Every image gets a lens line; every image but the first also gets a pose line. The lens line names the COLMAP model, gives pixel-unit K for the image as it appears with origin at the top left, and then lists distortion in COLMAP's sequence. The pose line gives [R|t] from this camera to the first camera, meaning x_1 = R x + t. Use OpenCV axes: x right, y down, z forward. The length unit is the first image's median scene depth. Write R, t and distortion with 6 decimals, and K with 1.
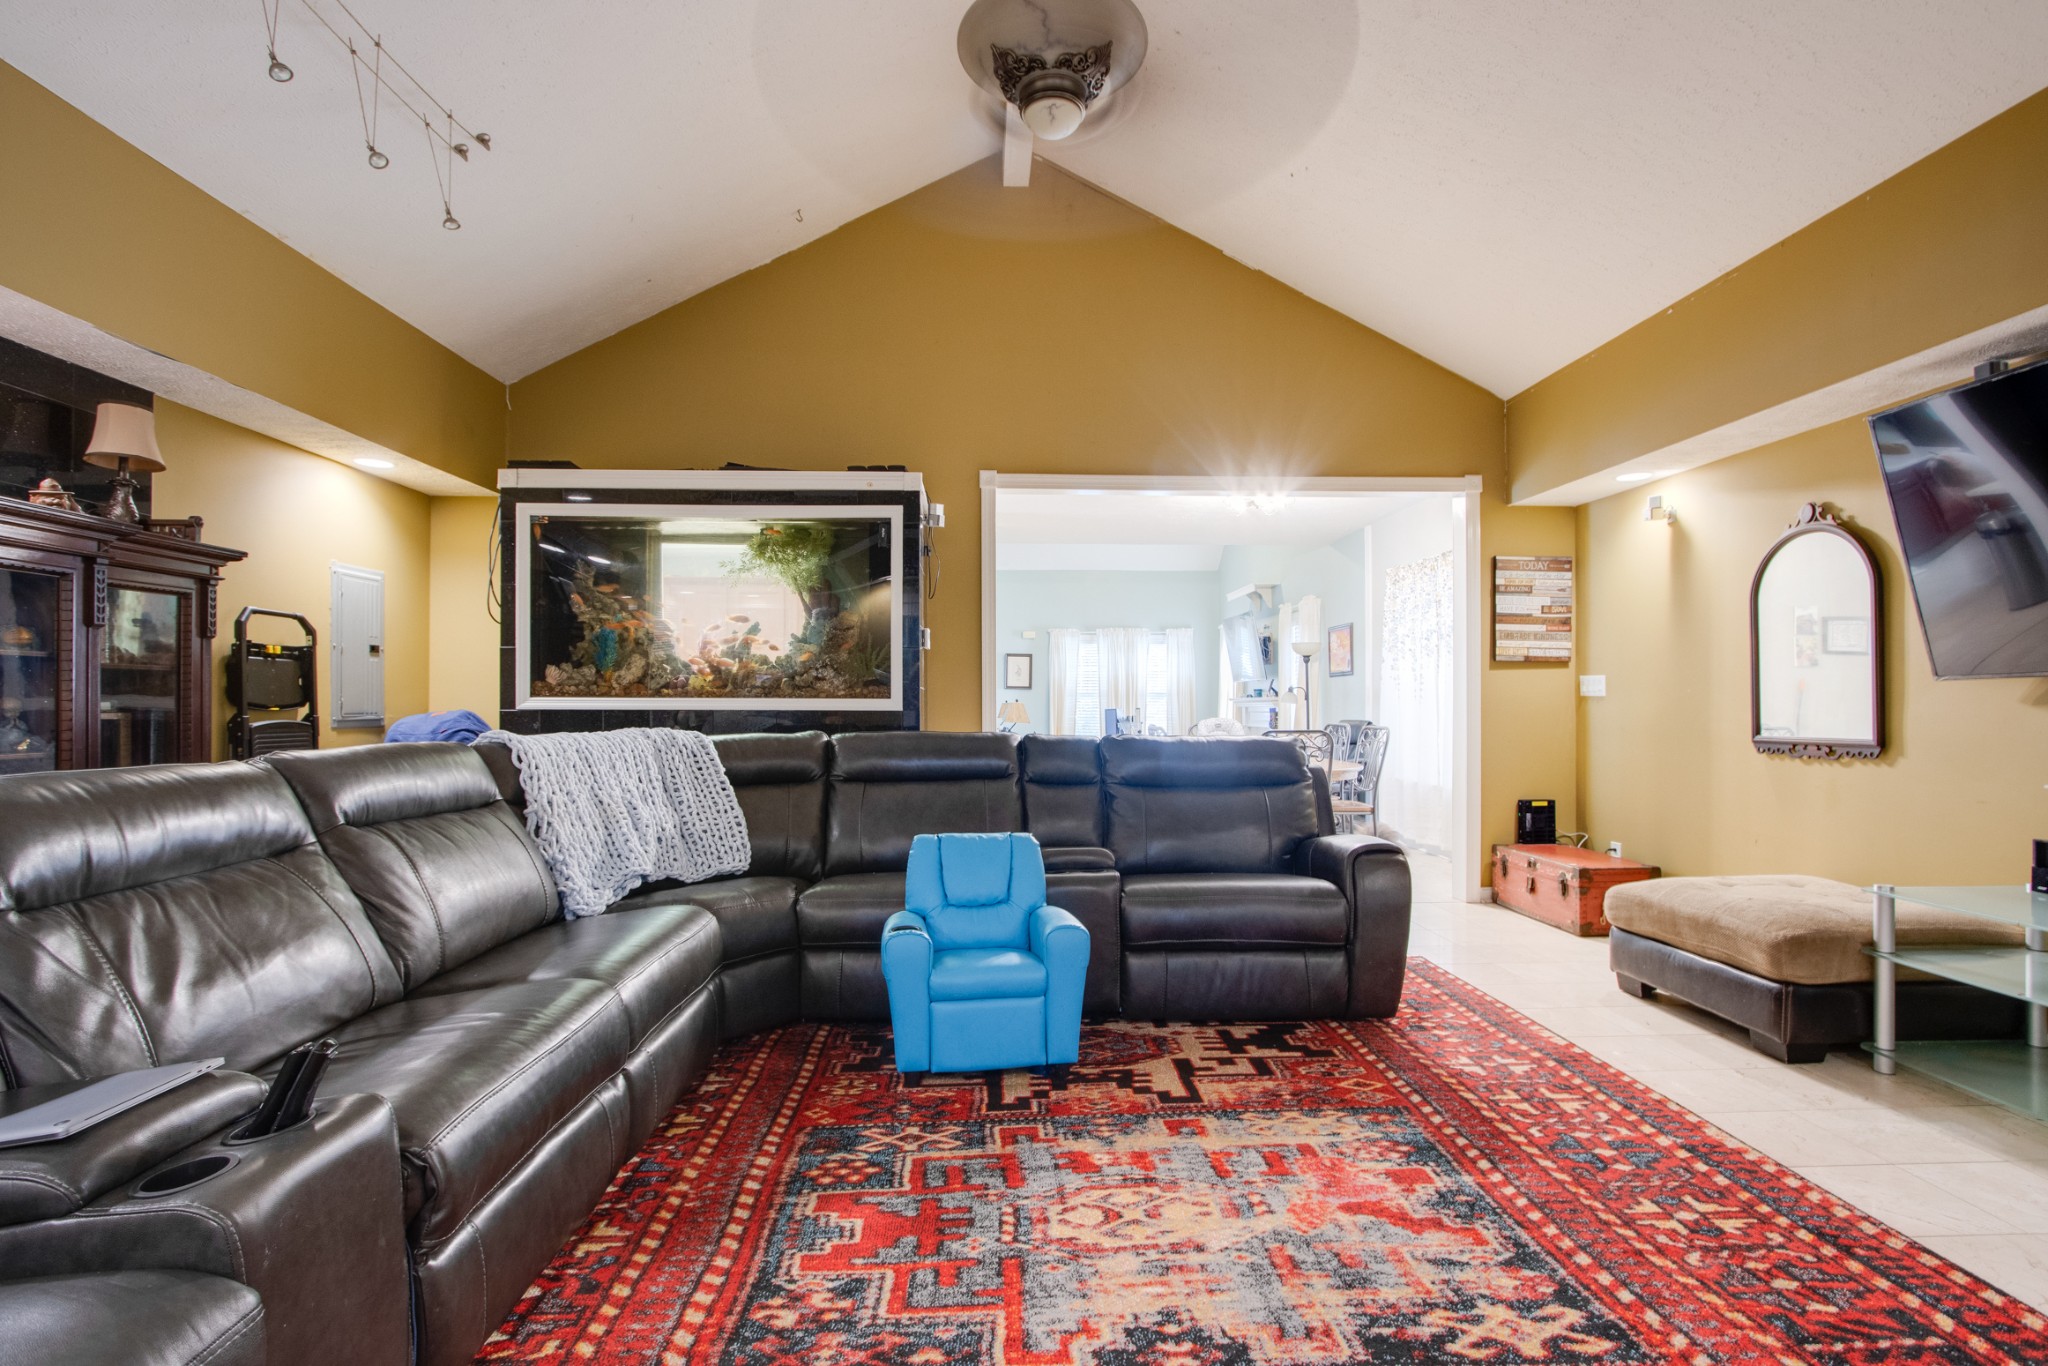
lens RADIAL K [[935.6, 0, 1021.6], [0, 935.6, 686.6], [0, 0, 1]] dist [-0.015042, 0.000014]
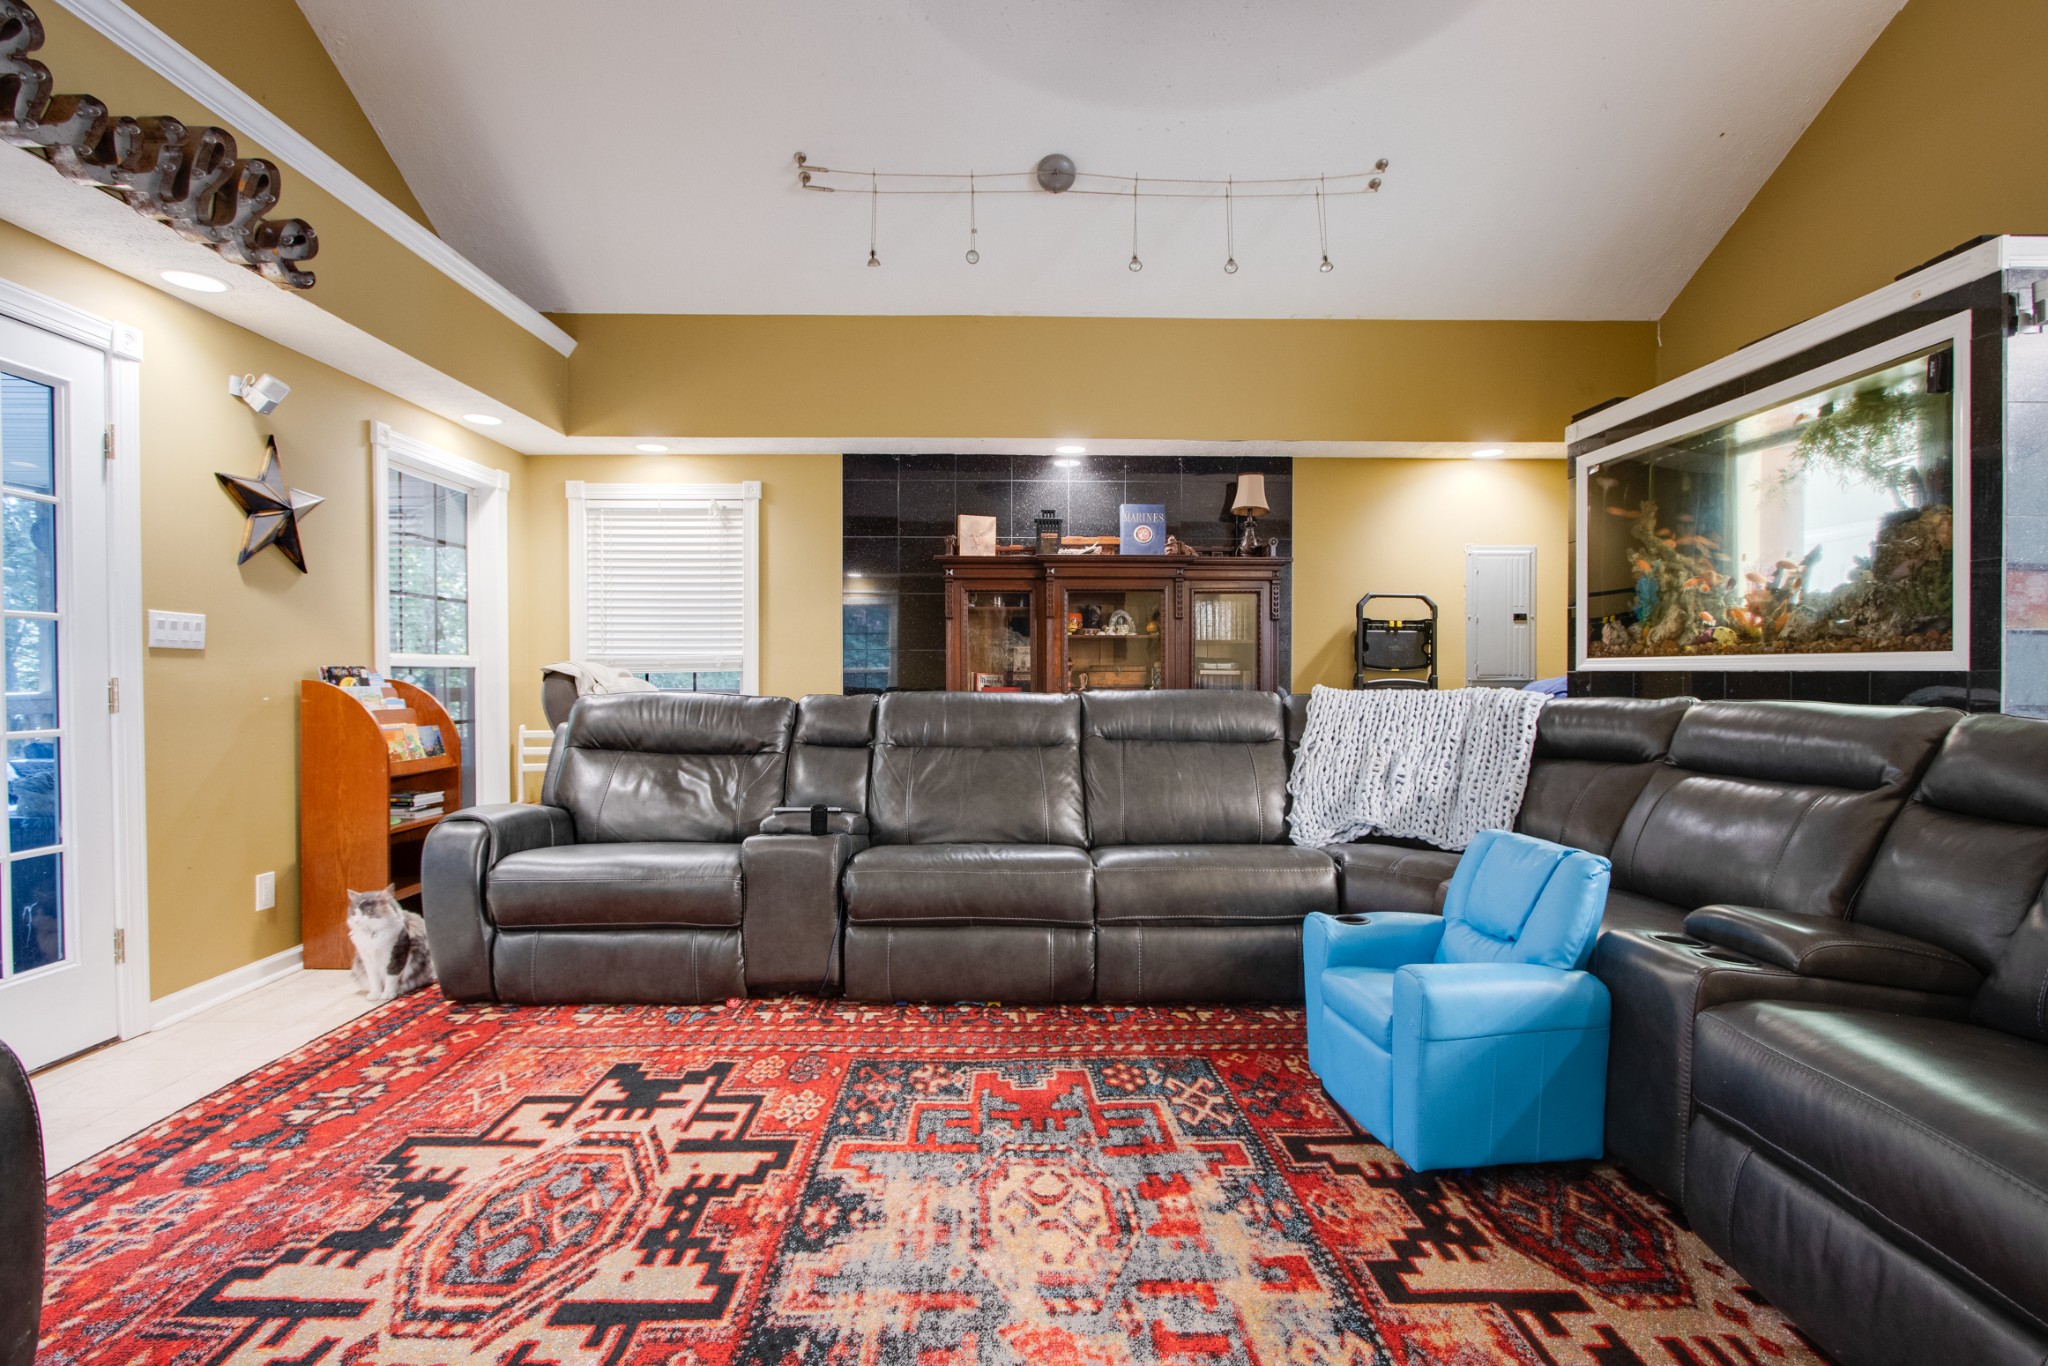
lens RADIAL K [[965.5, 0, 1032.2], [0, 965.5, 685.7], [0, 0, 1]] dist [-0.014330, 0.003573]
pose [[-0.010309, 0.012104, -0.999874, 0.918519], [0.014169, 0.999828, 0.011958, 0.038870], [0.999846, -0.014044, -0.010478, 0.877633]]
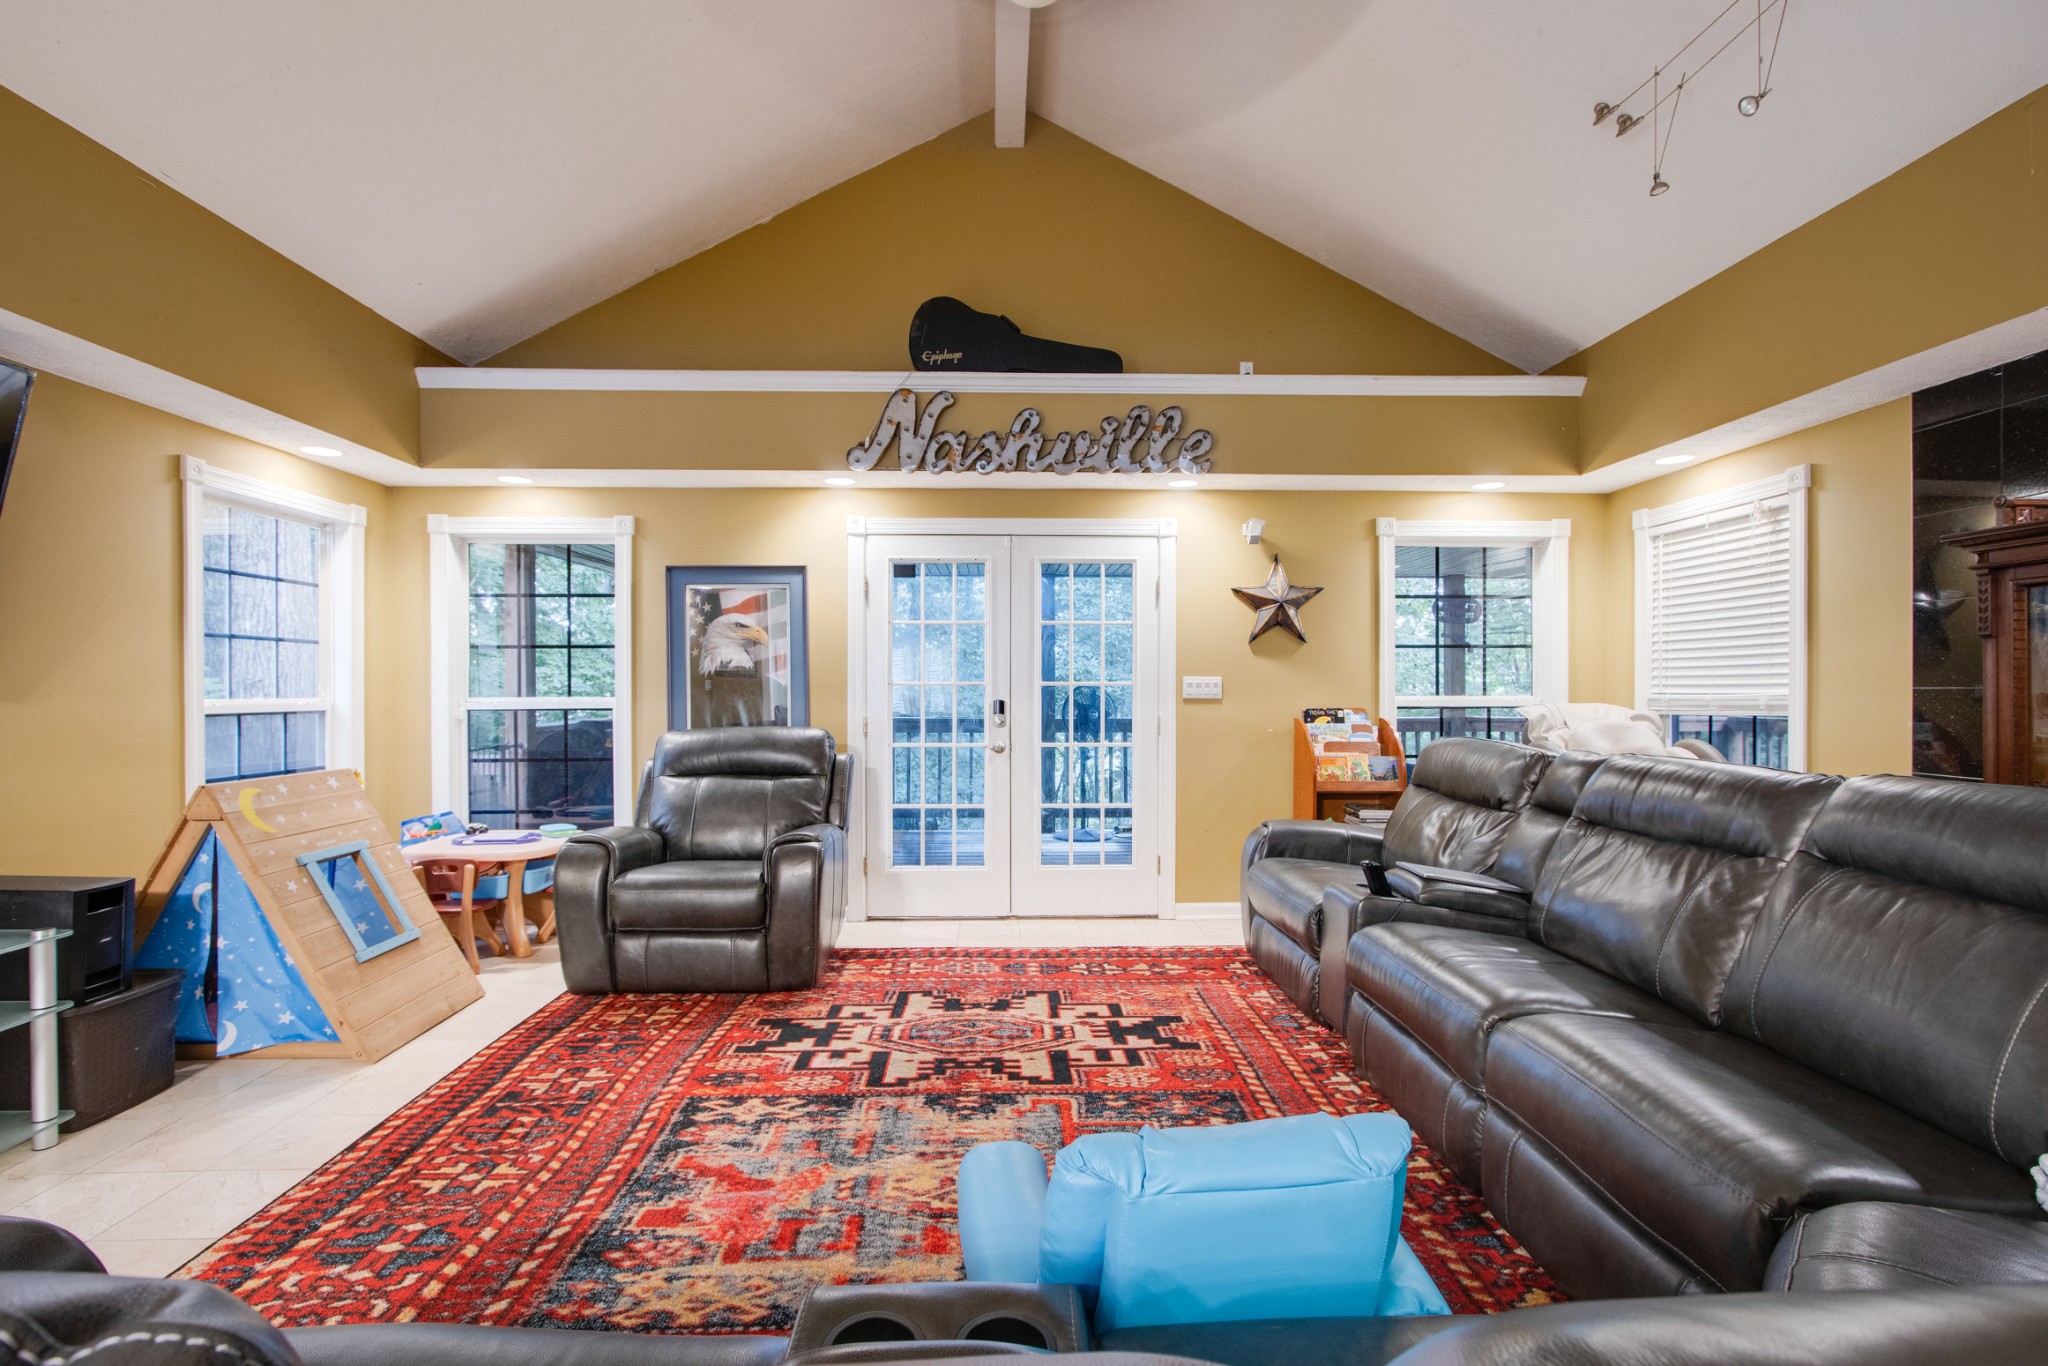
lens RADIAL K [[965.5, 0, 1032.2], [0, 965.5, 685.7], [0, 0, 1]] dist [-0.014330, 0.003573]
pose [[-0.999988, 0.000320, -0.004795, 0.040920], [0.000414, 0.999807, -0.019662, 0.001786], [0.004788, -0.019664, -0.999795, 1.887258]]
